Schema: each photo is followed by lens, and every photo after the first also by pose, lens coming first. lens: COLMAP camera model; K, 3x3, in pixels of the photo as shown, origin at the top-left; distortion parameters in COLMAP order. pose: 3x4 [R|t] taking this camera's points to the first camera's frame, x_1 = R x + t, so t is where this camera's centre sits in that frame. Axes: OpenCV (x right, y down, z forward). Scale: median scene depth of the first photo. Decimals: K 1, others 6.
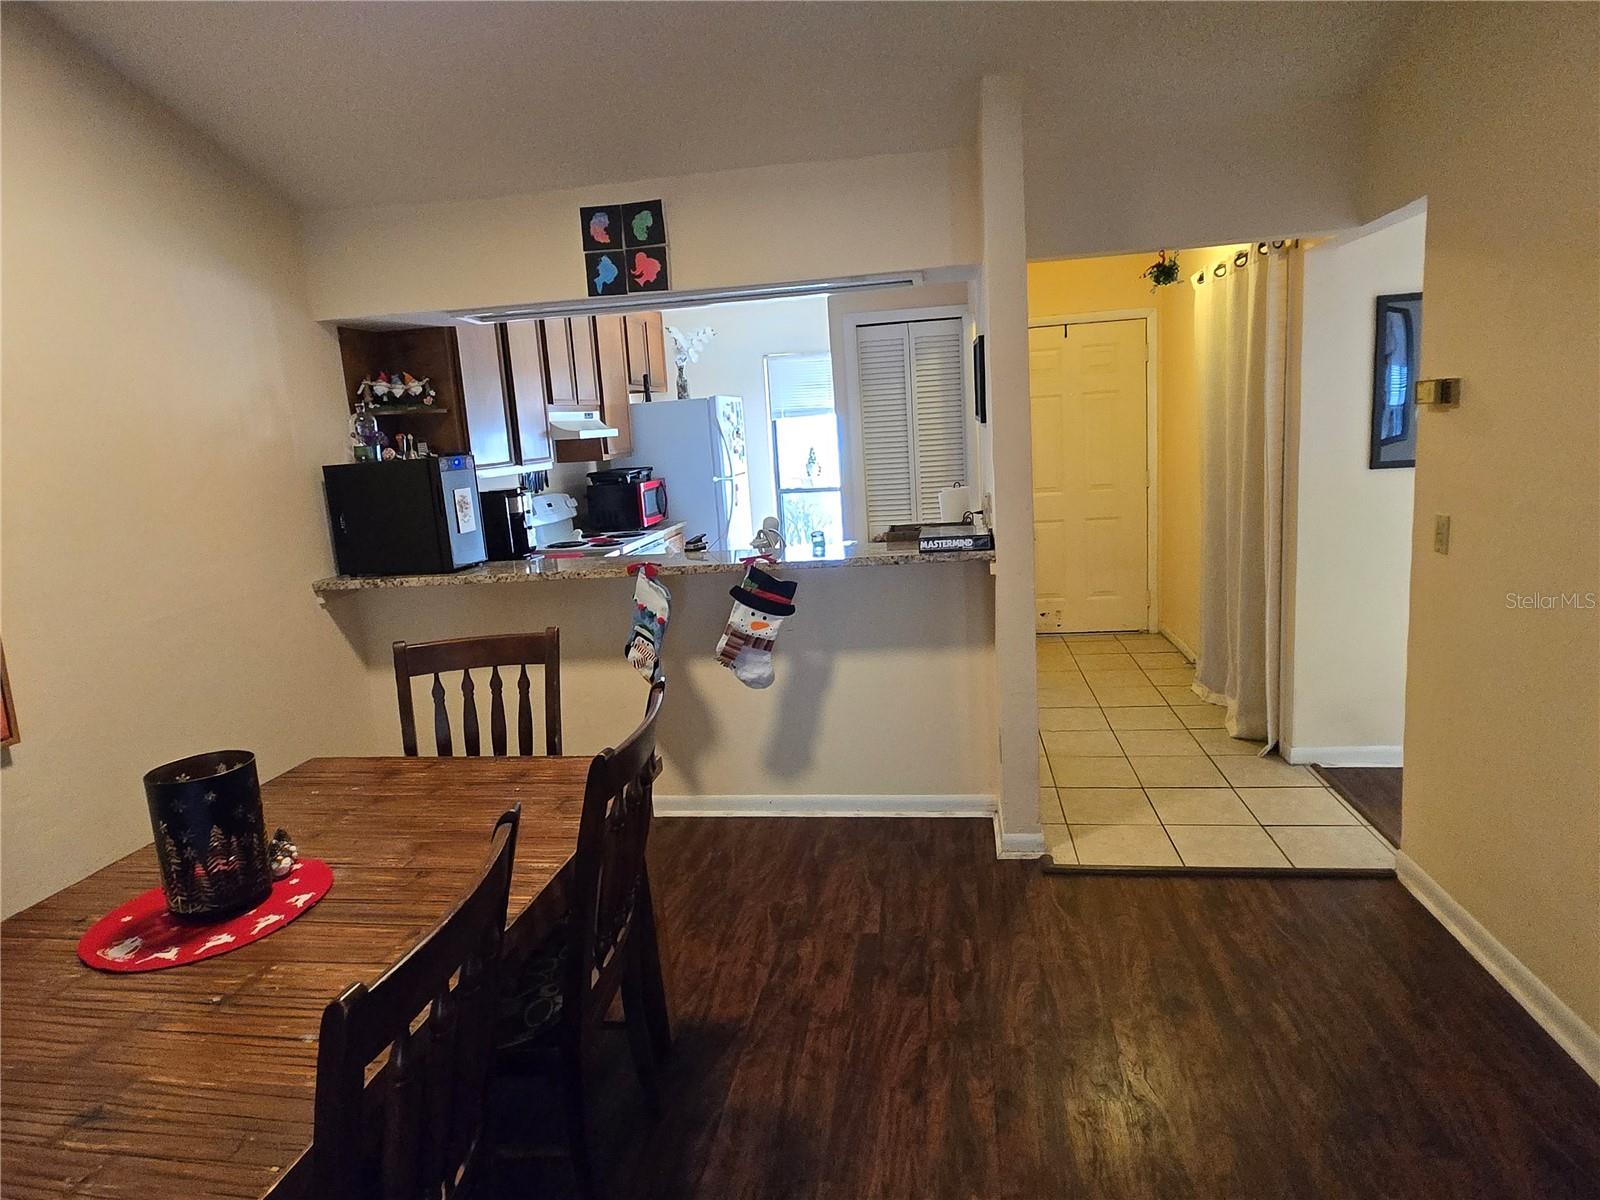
lens RADIAL K [[919.2, 0, 791.4], [0, 919.2, 589.9], [0, 0, 1]] dist [-0.000772, -0.001200]
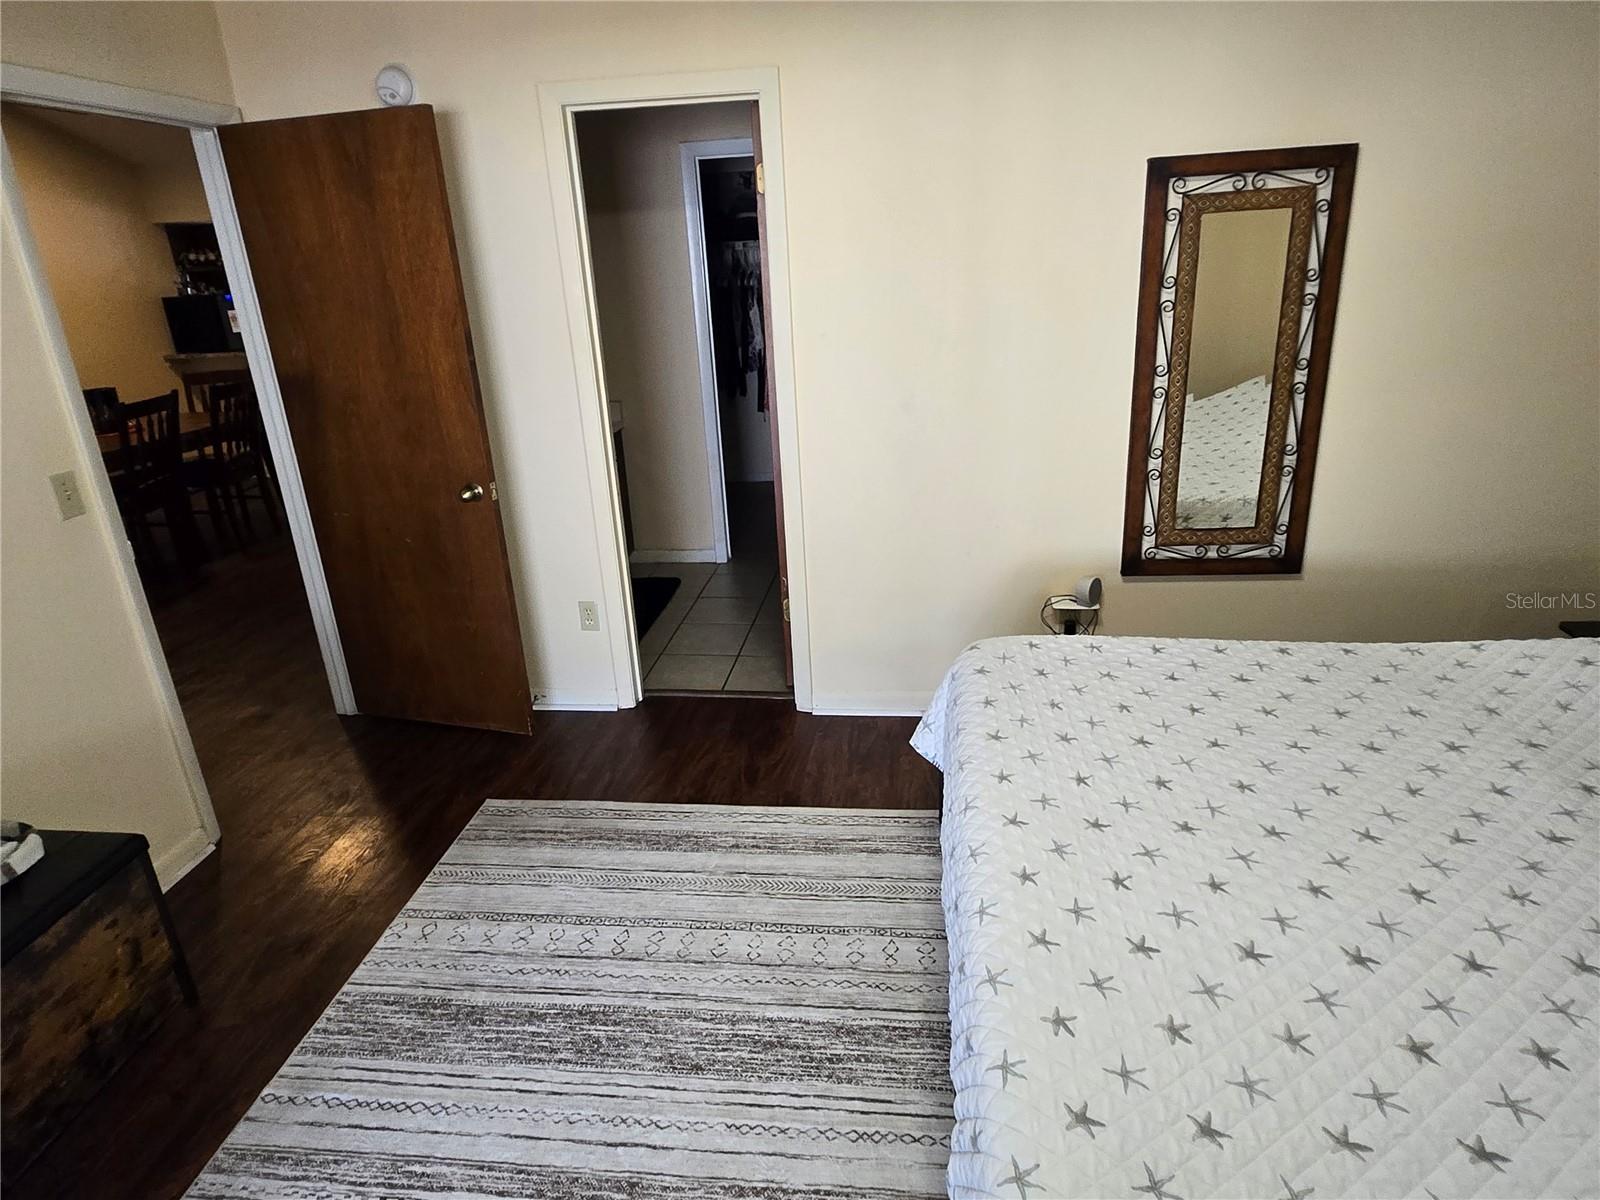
lens RADIAL K [[919.2, 0, 799.9], [0, 919.2, 592.6], [0, 0, 1]] dist [-0.000772, -0.001200]
pose [[0.999489, 0.003786, 0.031726, 0.811782], [-0.009447, 0.983572, 0.180269, 0.123728], [-0.030522, -0.180476, 0.983106, -1.128412]]
